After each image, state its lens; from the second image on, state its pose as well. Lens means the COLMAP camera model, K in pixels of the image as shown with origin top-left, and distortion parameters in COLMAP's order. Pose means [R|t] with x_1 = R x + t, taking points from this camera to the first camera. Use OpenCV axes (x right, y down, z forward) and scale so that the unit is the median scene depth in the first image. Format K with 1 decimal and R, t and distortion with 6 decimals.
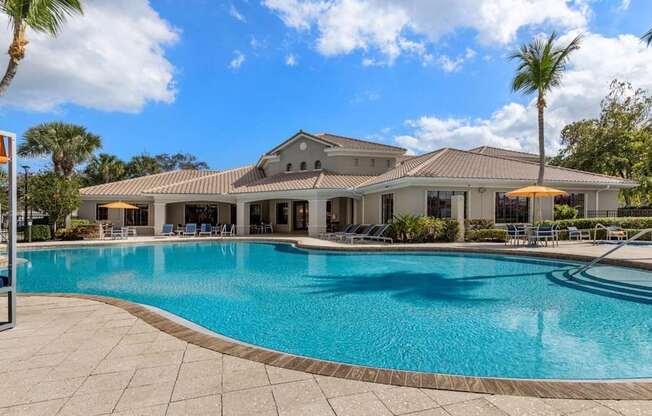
lens RADIAL K [[325.4, 0, 340.8], [0, 325.4, 223.6], [0, 0, 1]] dist [0.001311, 0.000796]
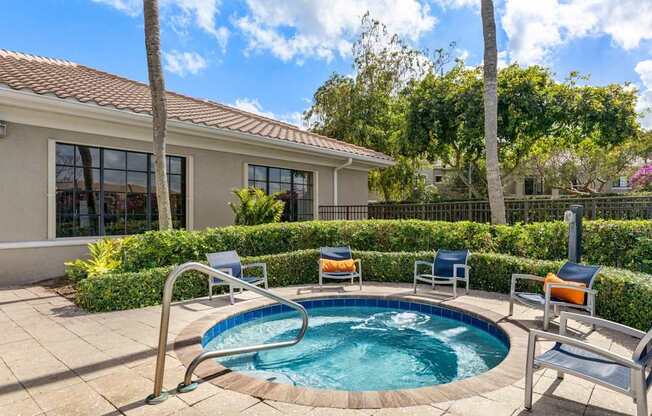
lens RADIAL K [[332.1, 0, 333.6], [0, 332.1, 217.4], [0, 0, 1]] dist [0.002771, 0.000269]
pose [[0.861047, -0.008683, 0.508452, 0.432377], [0.017824, 0.999755, -0.013112, -0.011548], [-0.508214, 0.020353, 0.860990, 0.456891]]
